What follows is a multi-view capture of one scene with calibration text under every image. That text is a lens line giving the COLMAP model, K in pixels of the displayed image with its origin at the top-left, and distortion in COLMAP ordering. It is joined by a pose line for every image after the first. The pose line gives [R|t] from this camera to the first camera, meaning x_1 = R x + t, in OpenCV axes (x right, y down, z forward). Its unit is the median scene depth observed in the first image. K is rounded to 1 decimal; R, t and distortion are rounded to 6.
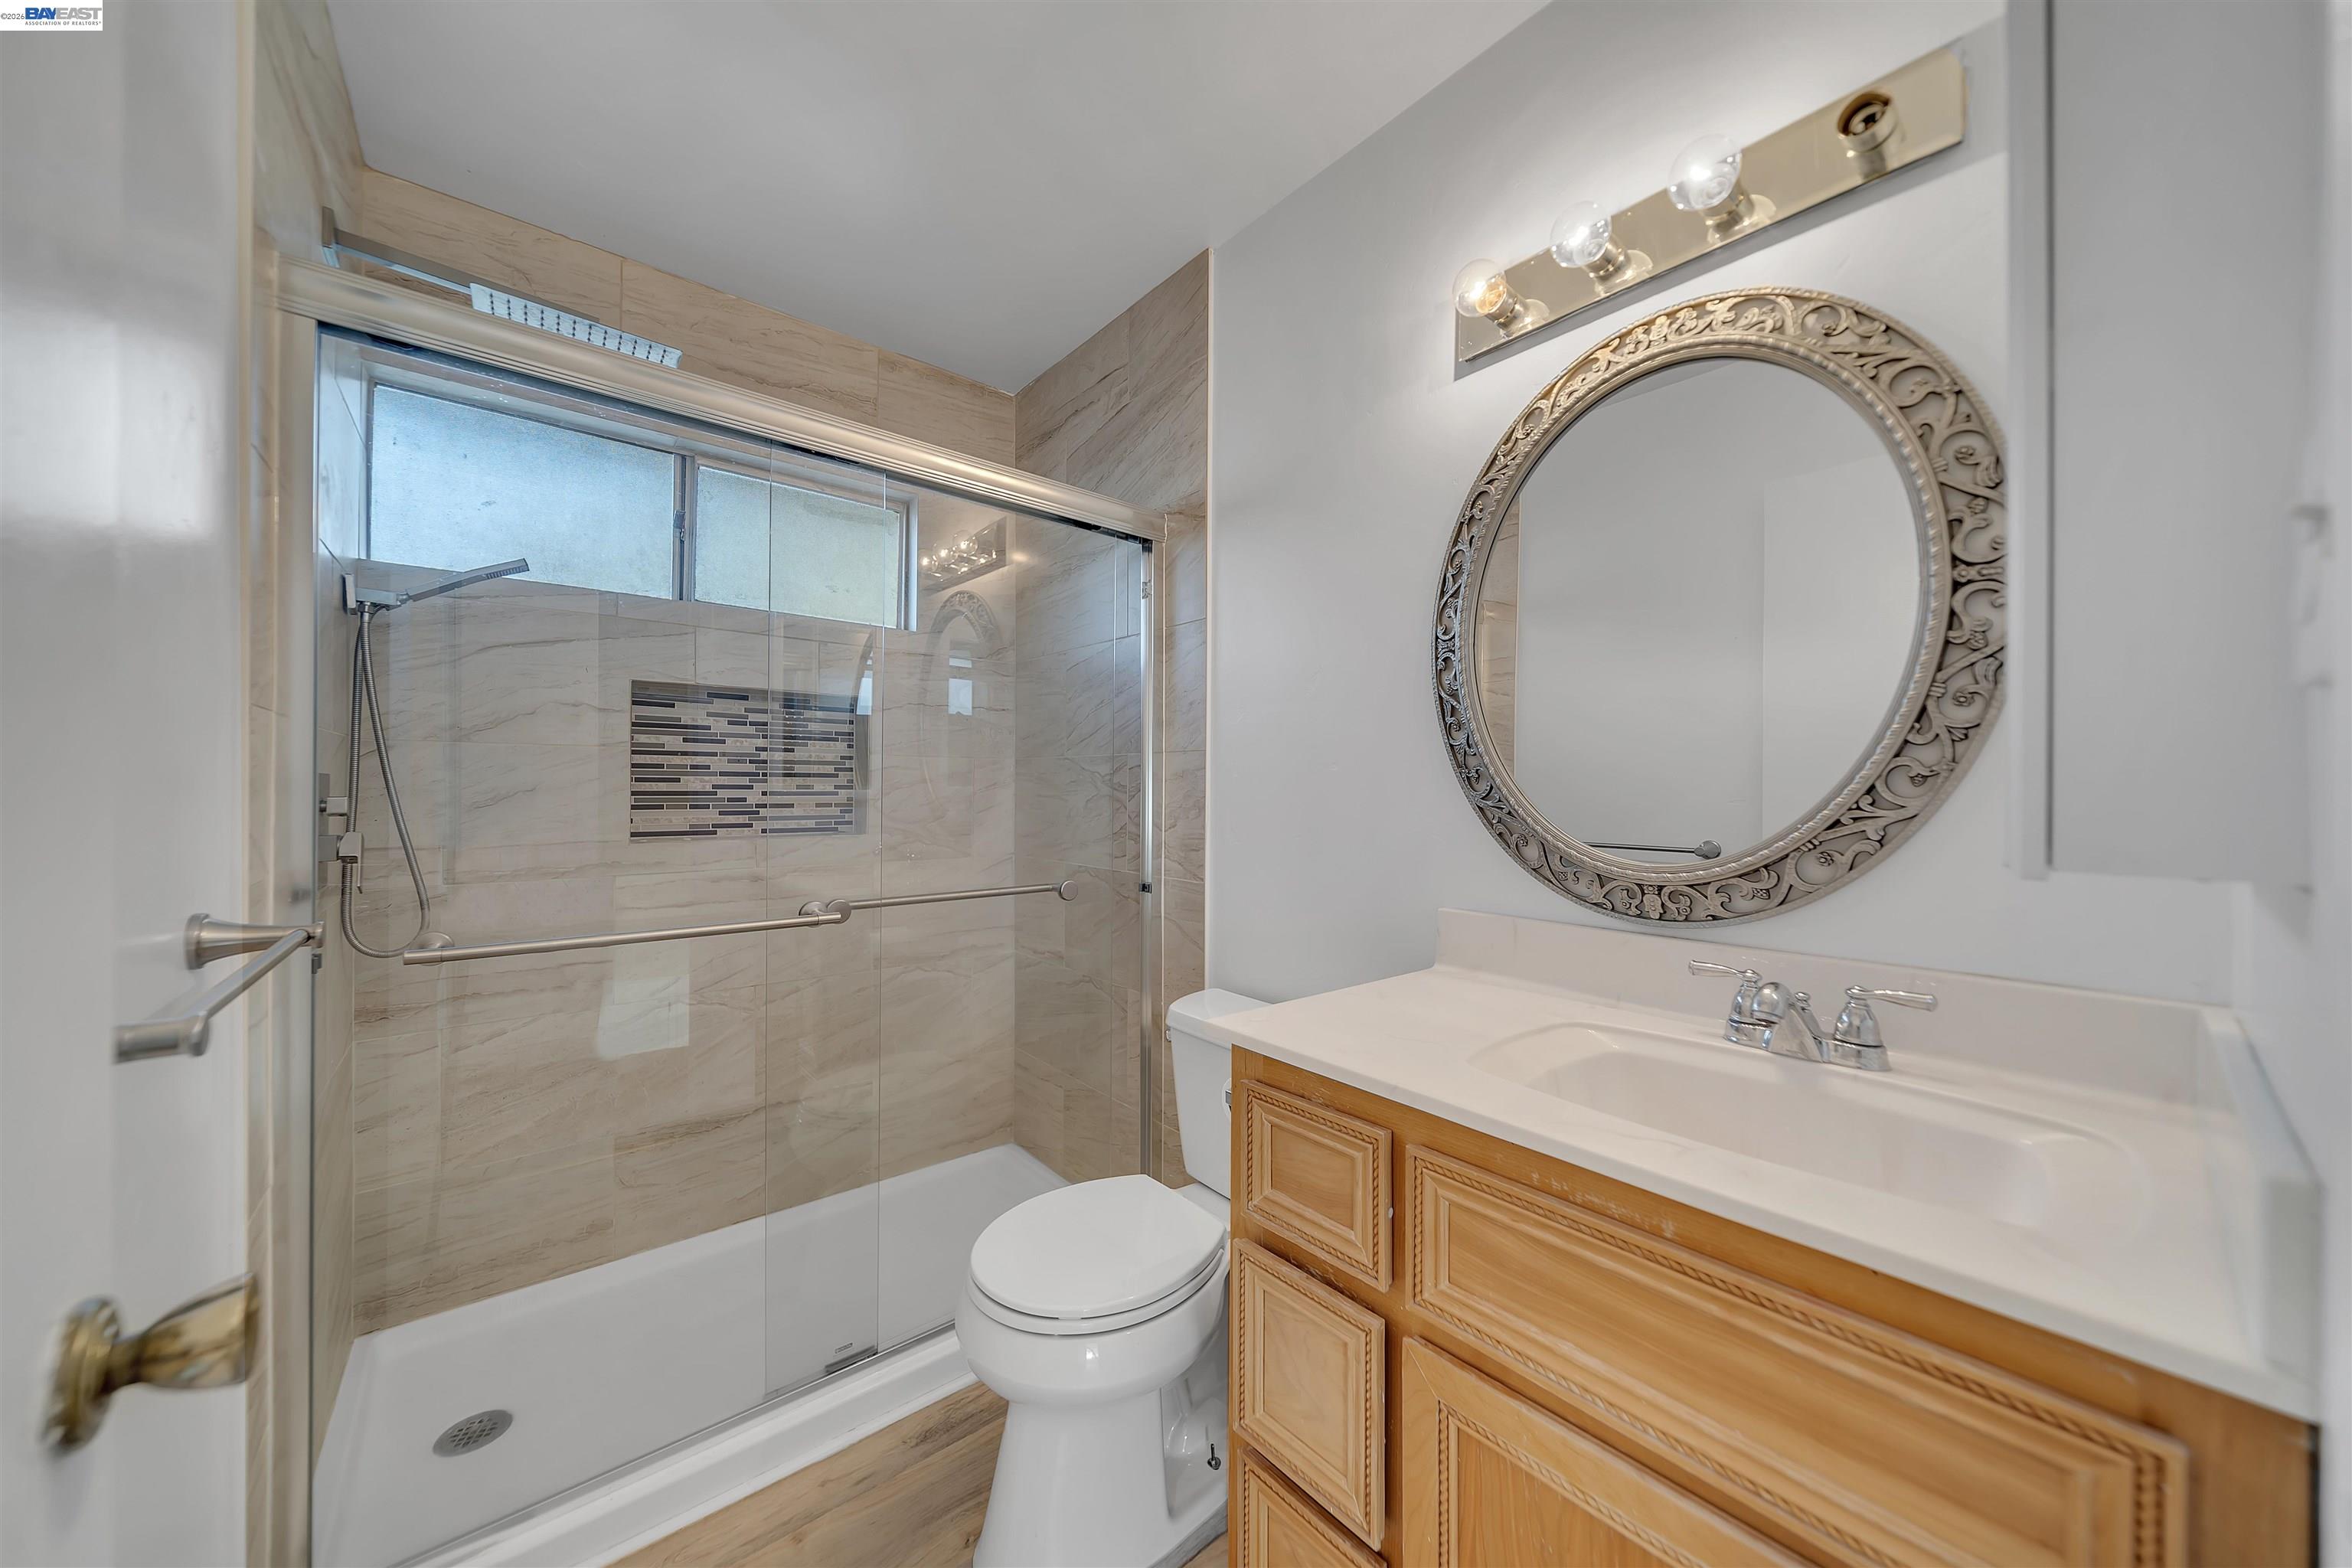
lens RADIAL K [[812.1, 0, 1179.6], [0, 812.1, 790.3], [0, 0, 1]] dist [0.000152, 0.000021]
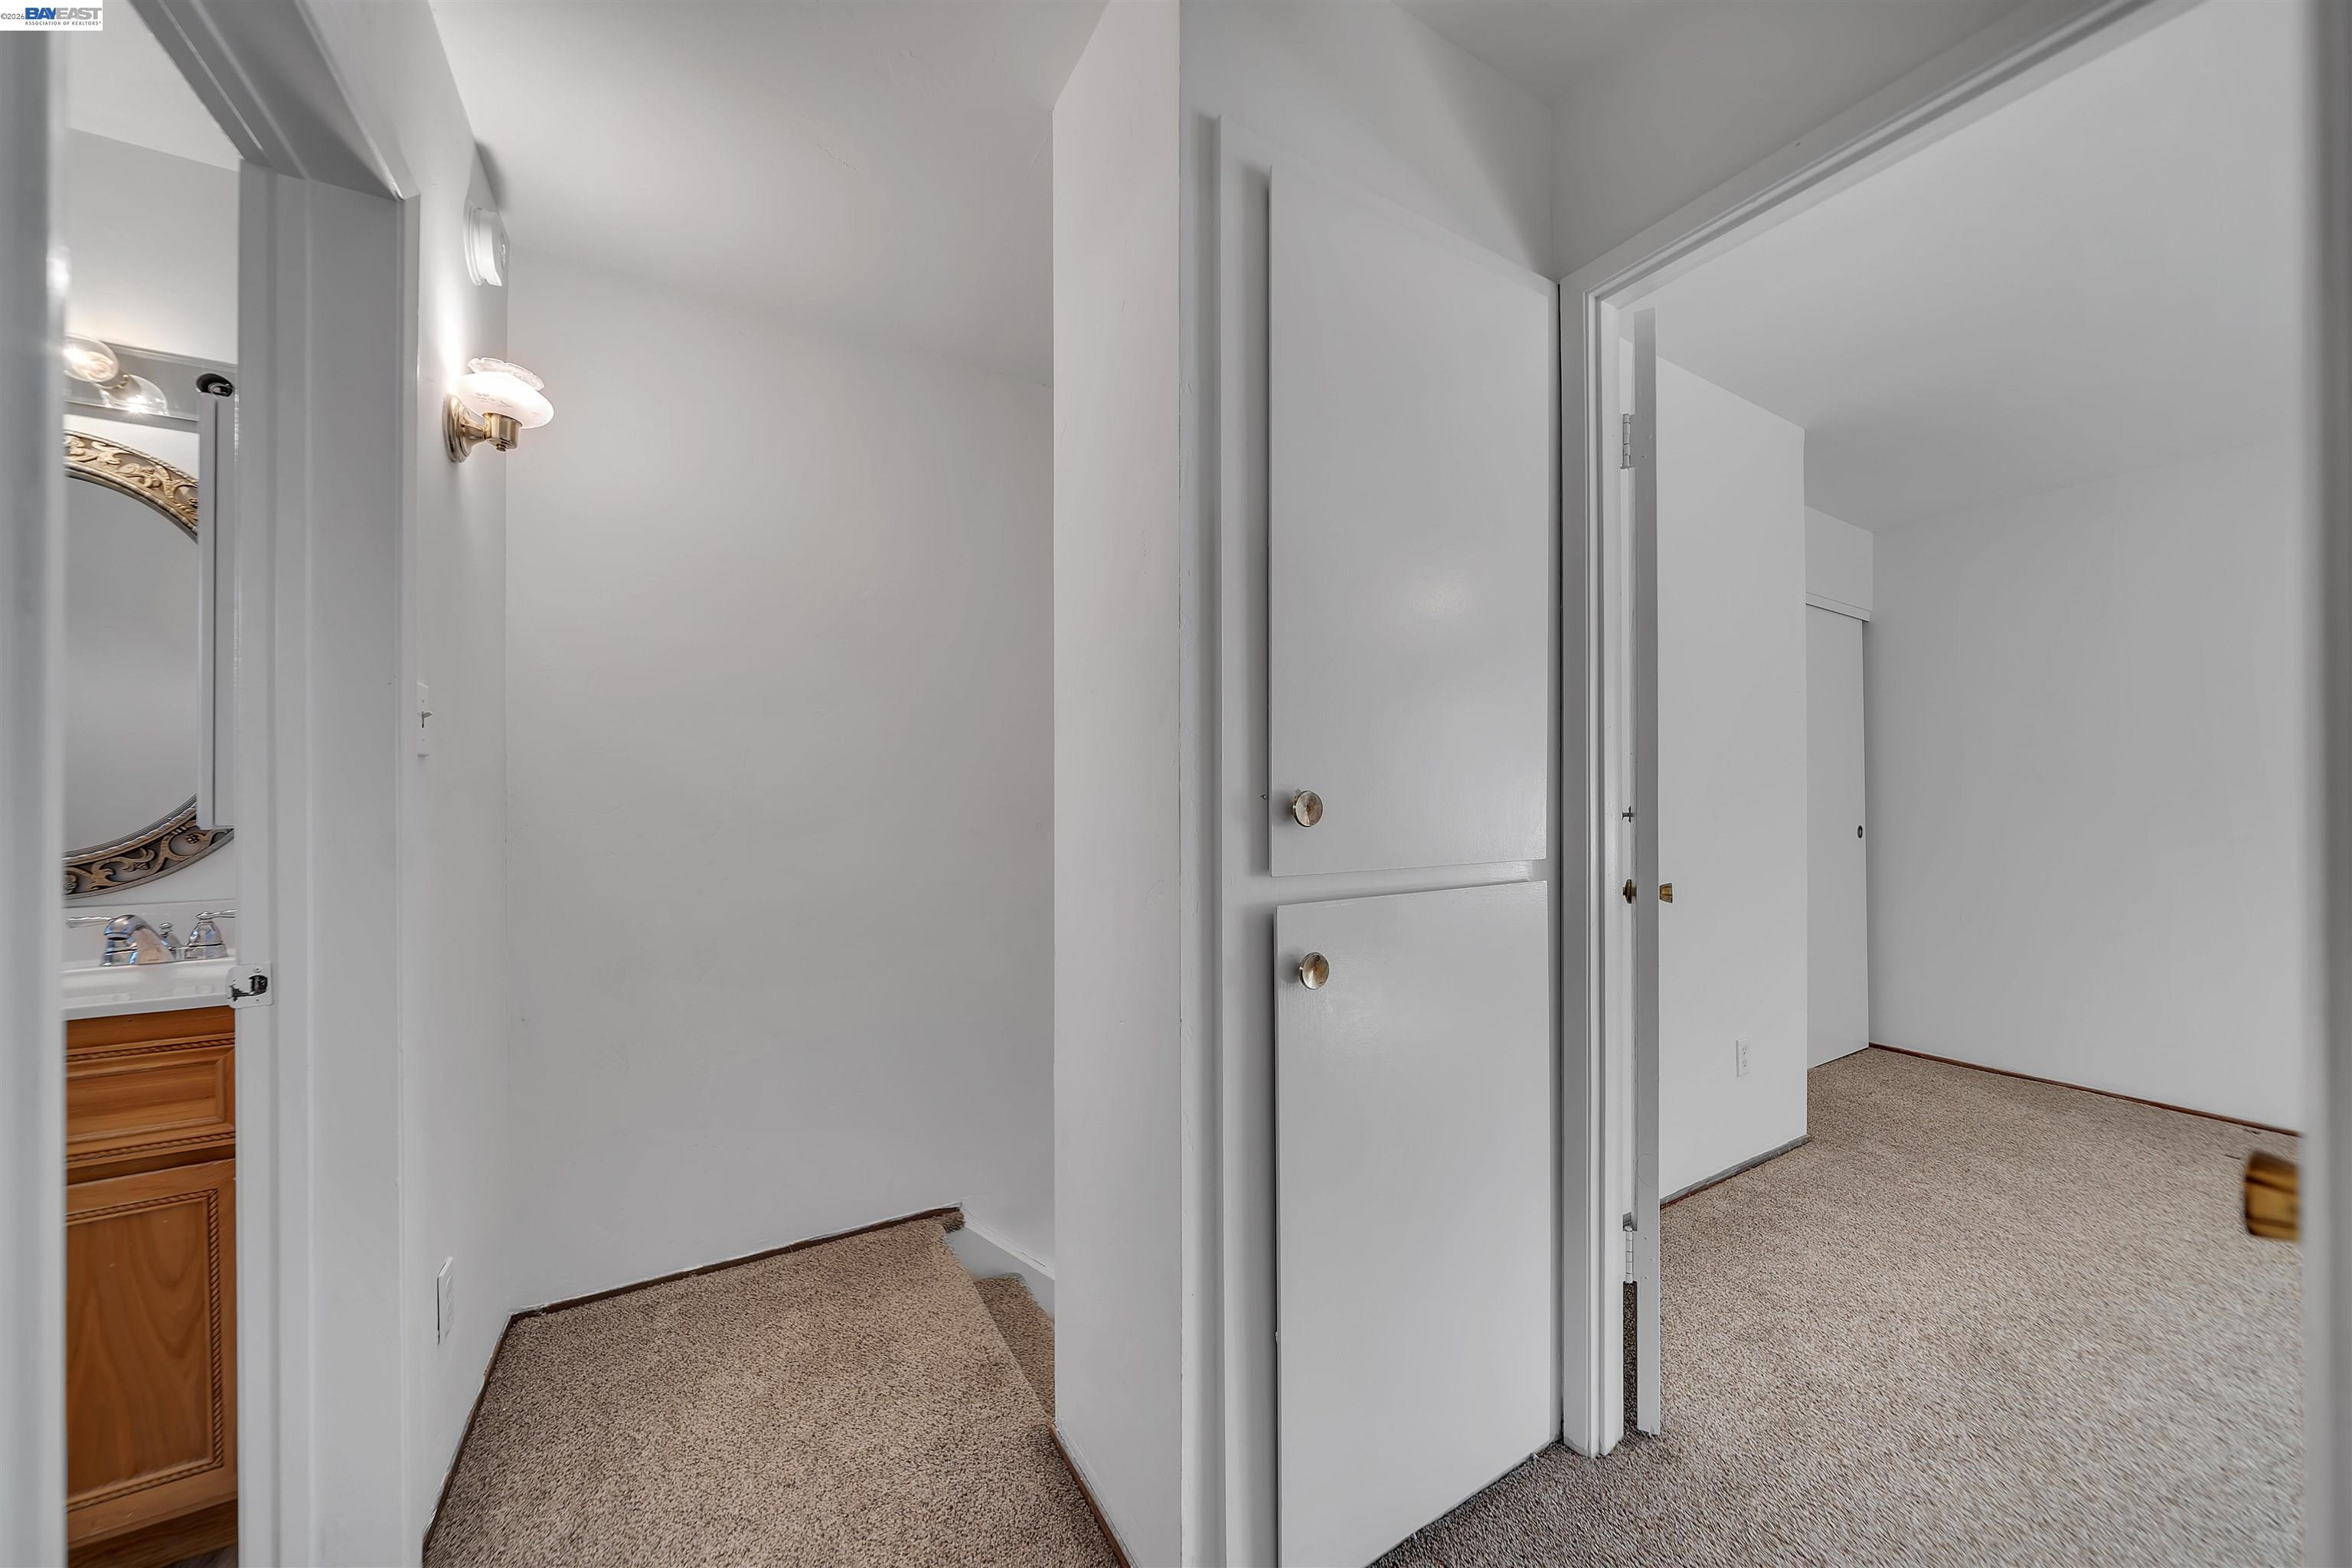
lens RADIAL K [[812.1, 0, 1176.8], [0, 812.1, 791.2], [0, 0, 1]] dist [0.000152, 0.000021]
pose [[0.166206, -0.001151, 0.986090, -0.428970], [-0.002123, 0.999997, 0.001525, -0.013934], [-0.986089, -0.002346, 0.166203, -1.109623]]
